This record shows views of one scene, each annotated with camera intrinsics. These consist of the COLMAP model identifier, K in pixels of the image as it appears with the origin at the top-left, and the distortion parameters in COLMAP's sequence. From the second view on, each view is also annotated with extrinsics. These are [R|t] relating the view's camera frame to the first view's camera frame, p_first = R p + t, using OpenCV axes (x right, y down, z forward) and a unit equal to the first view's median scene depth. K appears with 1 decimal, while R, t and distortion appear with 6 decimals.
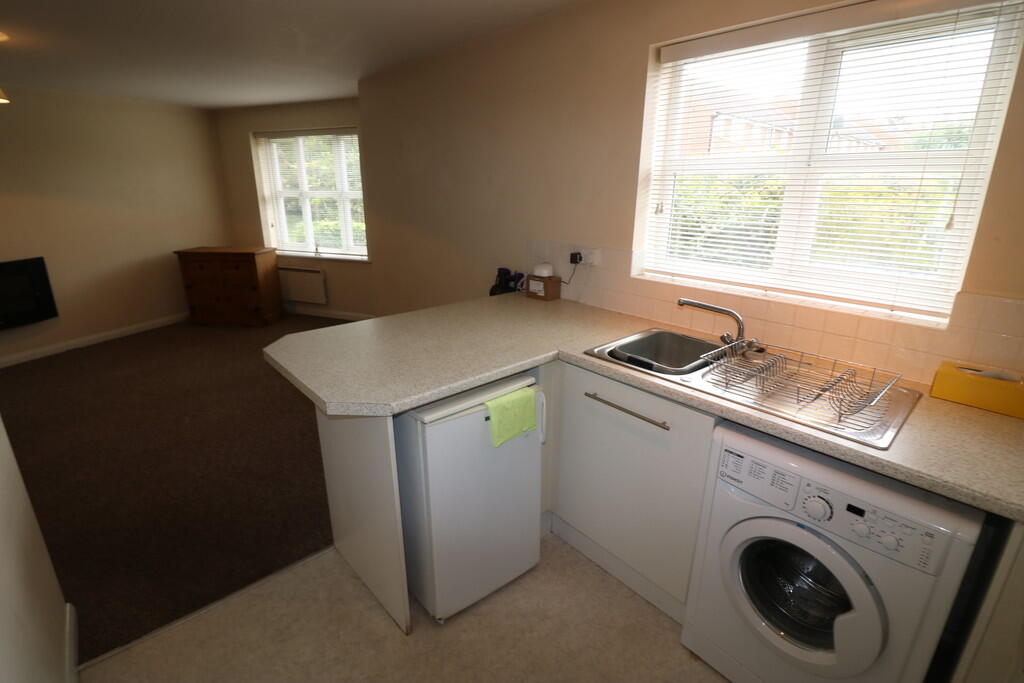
lens RADIAL K [[476.4, 0, 512.0], [0, 476.4, 341.5], [0, 0, 1]] dist [-0.004850, -0.001483]
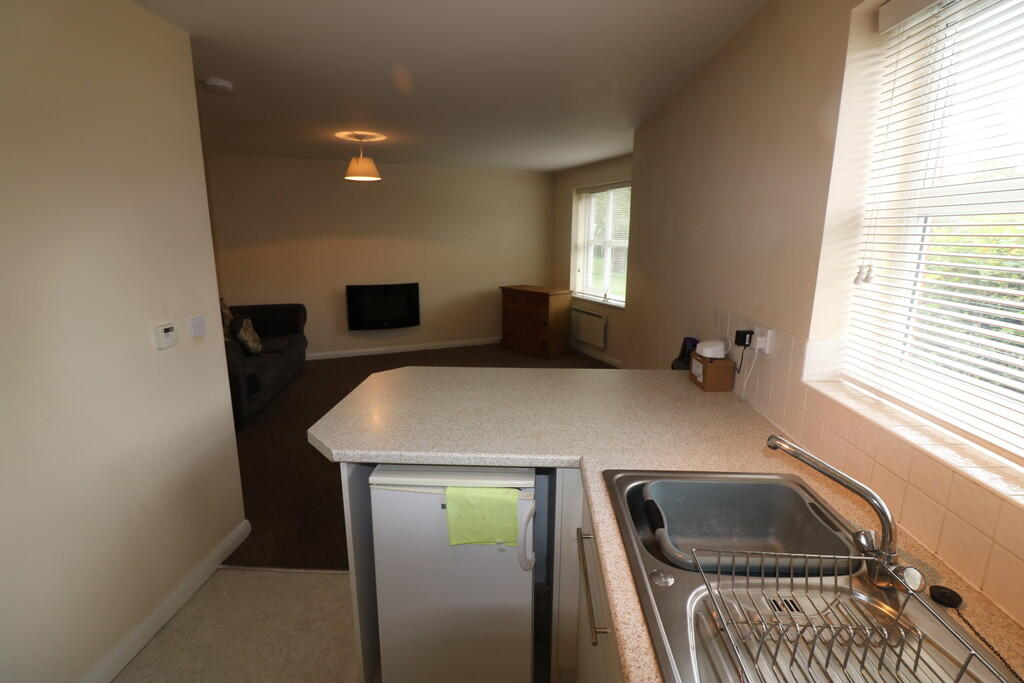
lens RADIAL K [[476.4, 0, 512.0], [0, 476.4, 341.5], [0, 0, 1]] dist [-0.004850, -0.001483]
pose [[0.713710, 0.154019, -0.683298, 0.339841], [-0.219875, 0.975479, -0.009783, -0.084479], [0.665037, 0.157222, 0.730074, 0.259316]]
